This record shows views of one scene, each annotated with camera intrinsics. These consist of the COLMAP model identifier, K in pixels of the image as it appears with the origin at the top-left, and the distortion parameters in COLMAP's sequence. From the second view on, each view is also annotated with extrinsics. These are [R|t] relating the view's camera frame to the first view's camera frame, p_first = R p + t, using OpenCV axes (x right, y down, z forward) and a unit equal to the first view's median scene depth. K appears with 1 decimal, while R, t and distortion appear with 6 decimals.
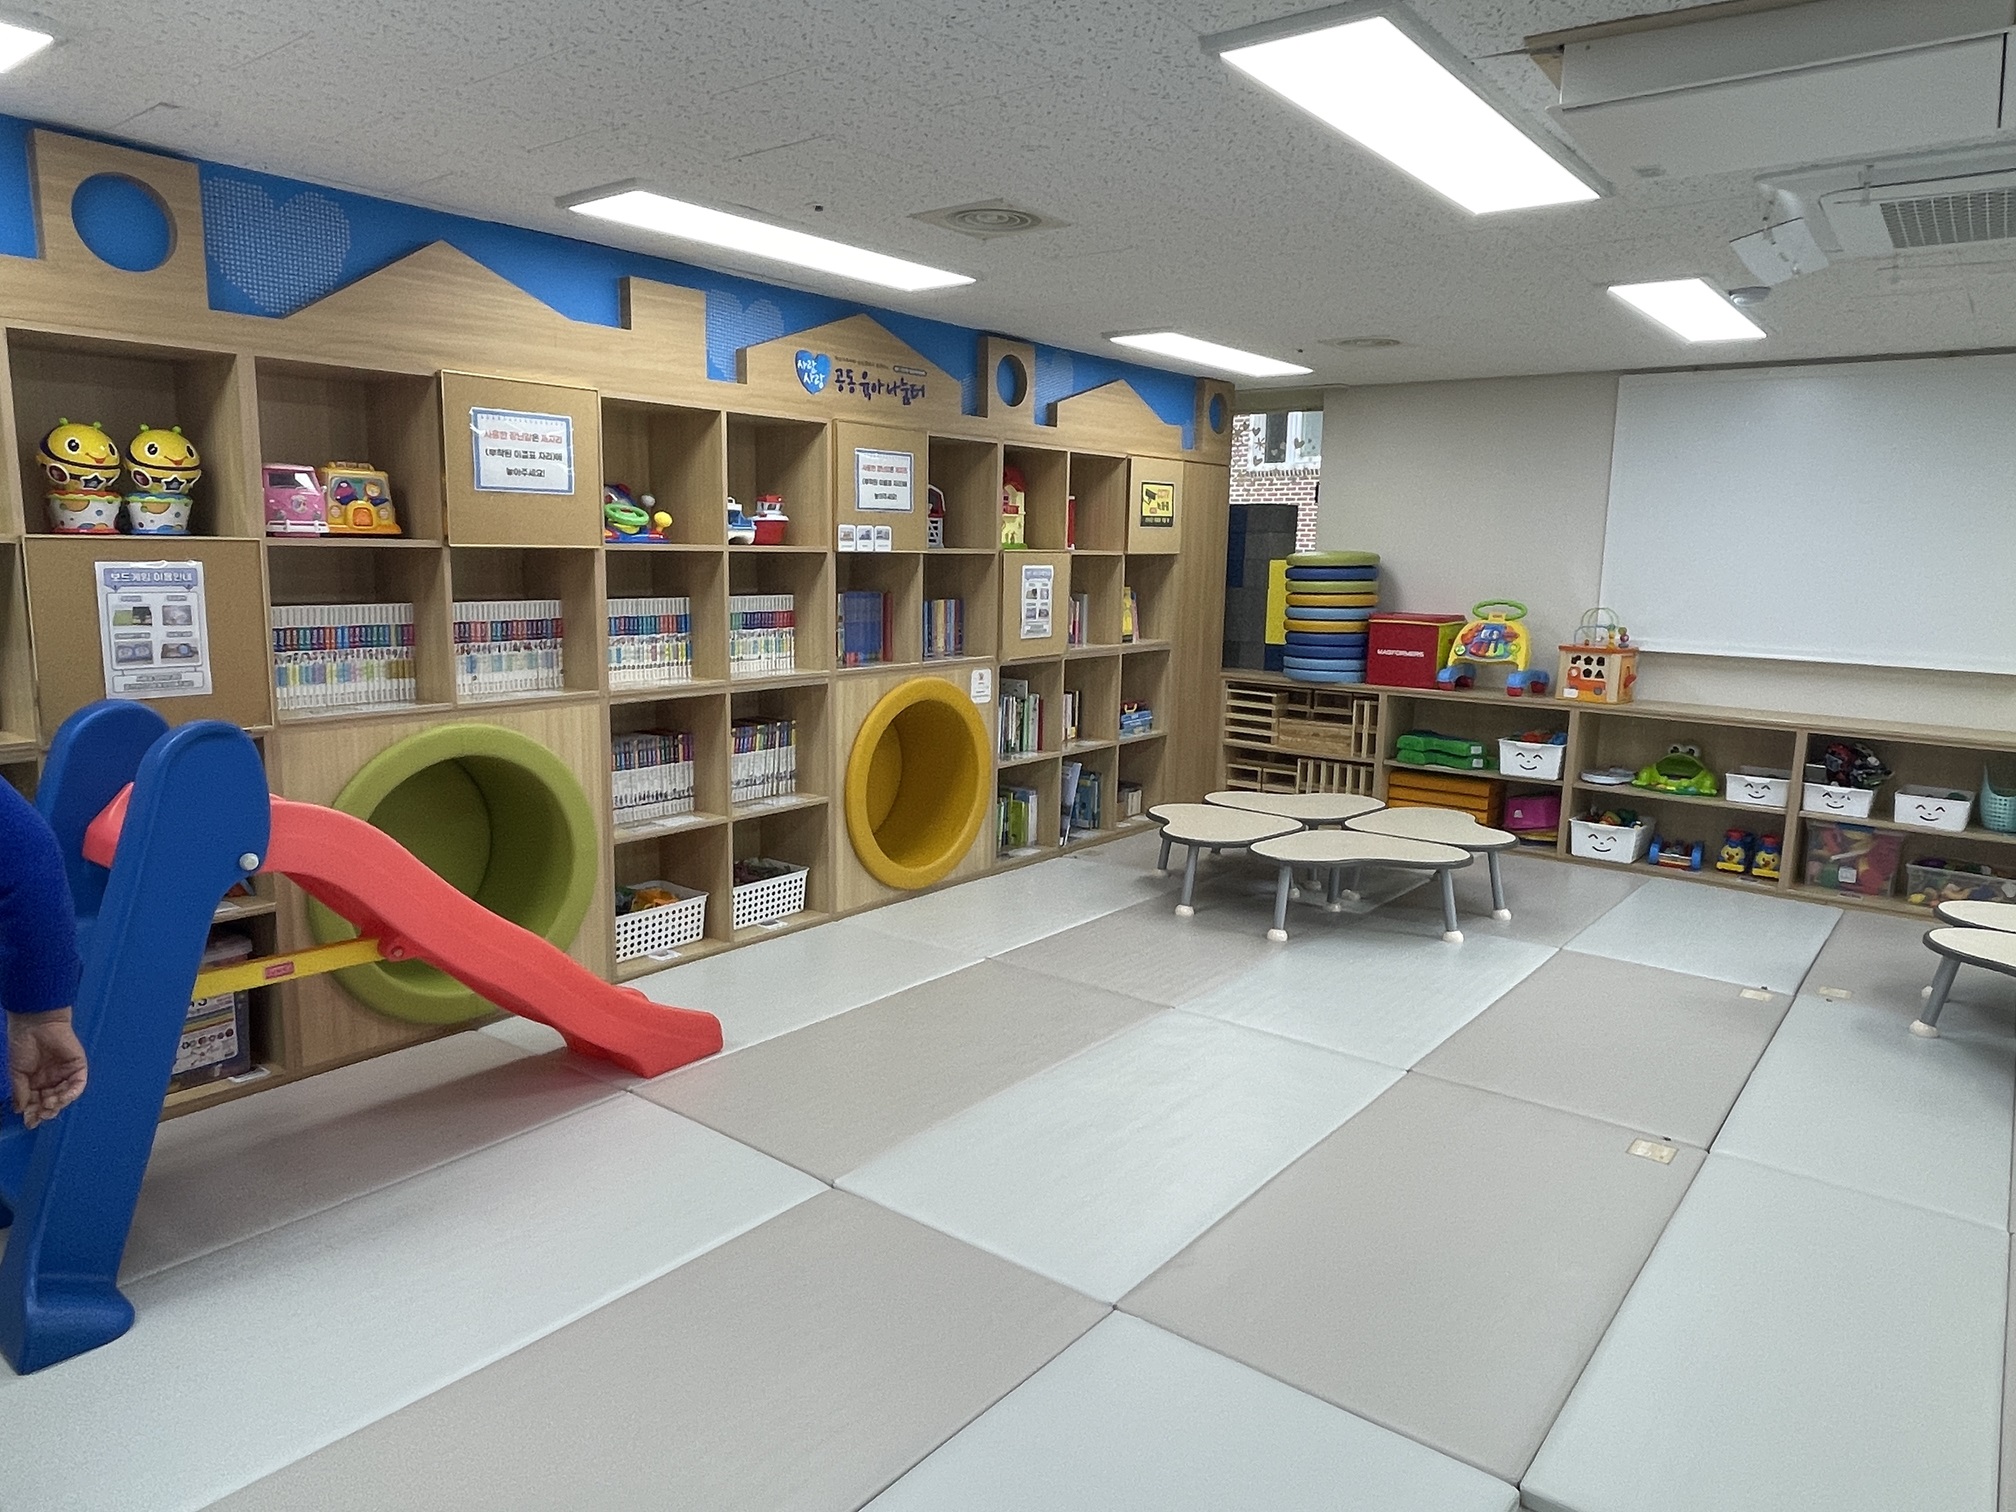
lens RADIAL K [[1313.0, 0, 1008.0], [0, 1313.0, 756.0], [0, 0, 1]] dist [0.037292, -0.076000]
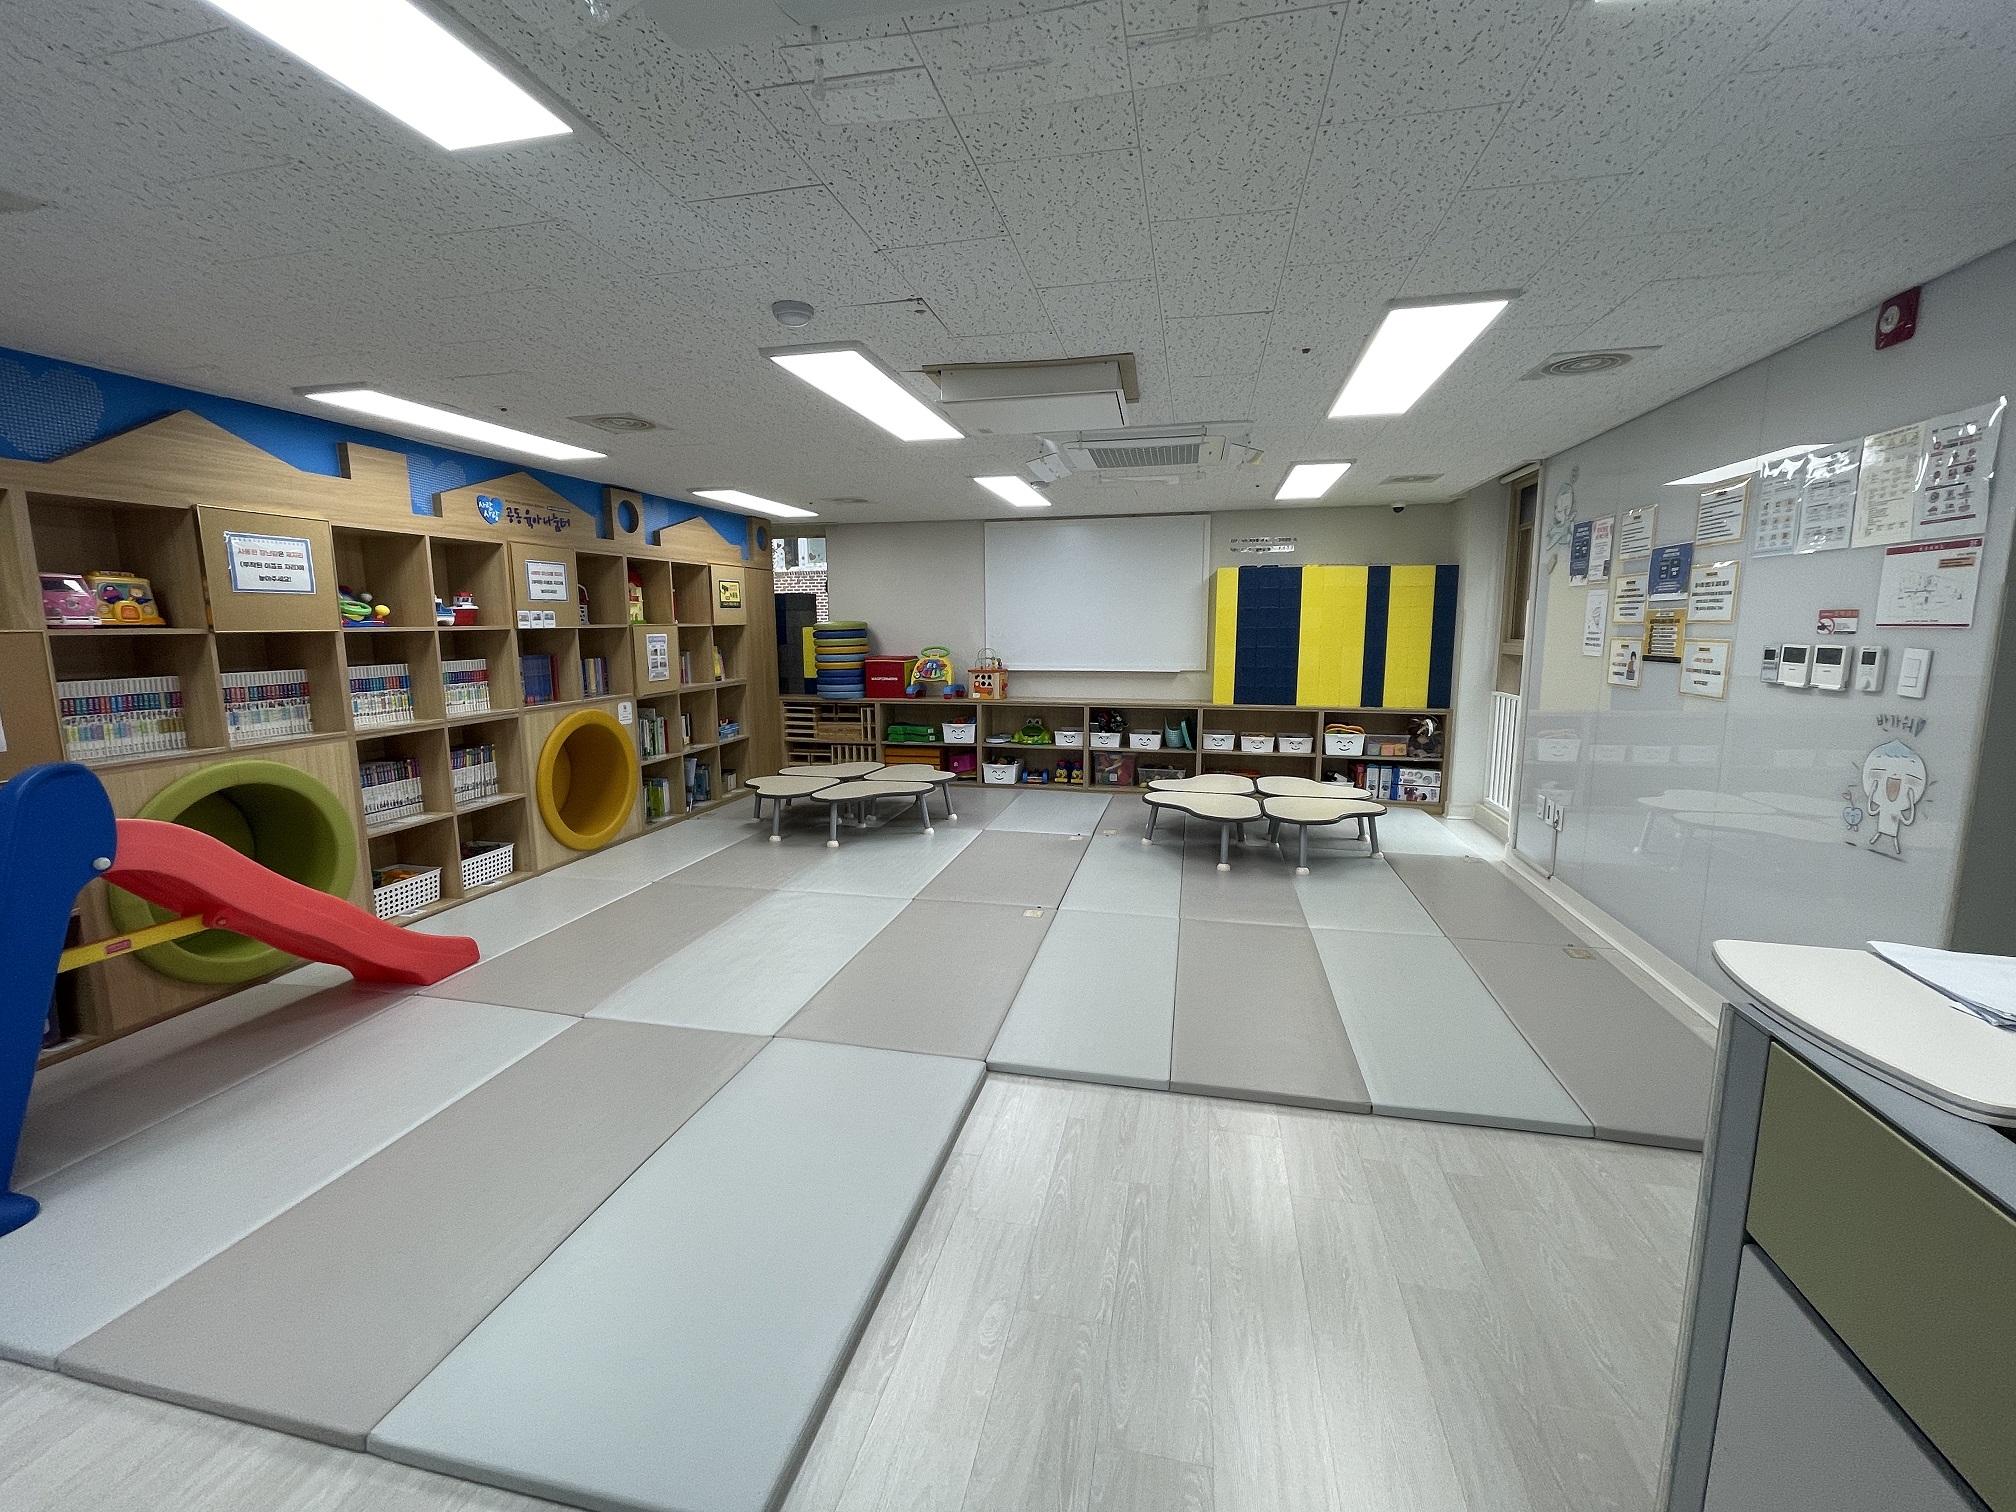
lens RADIAL K [[851.8, 0, 1008.0], [0, 851.8, 756.0], [0, 0, 1]] dist [0.002216, 0.000978]
pose [[0.903806, -0.091832, 0.417974, -0.041863], [0.091160, 0.995602, 0.021623, 0.017732], [-0.418121, 0.018559, 0.908202, -0.107356]]
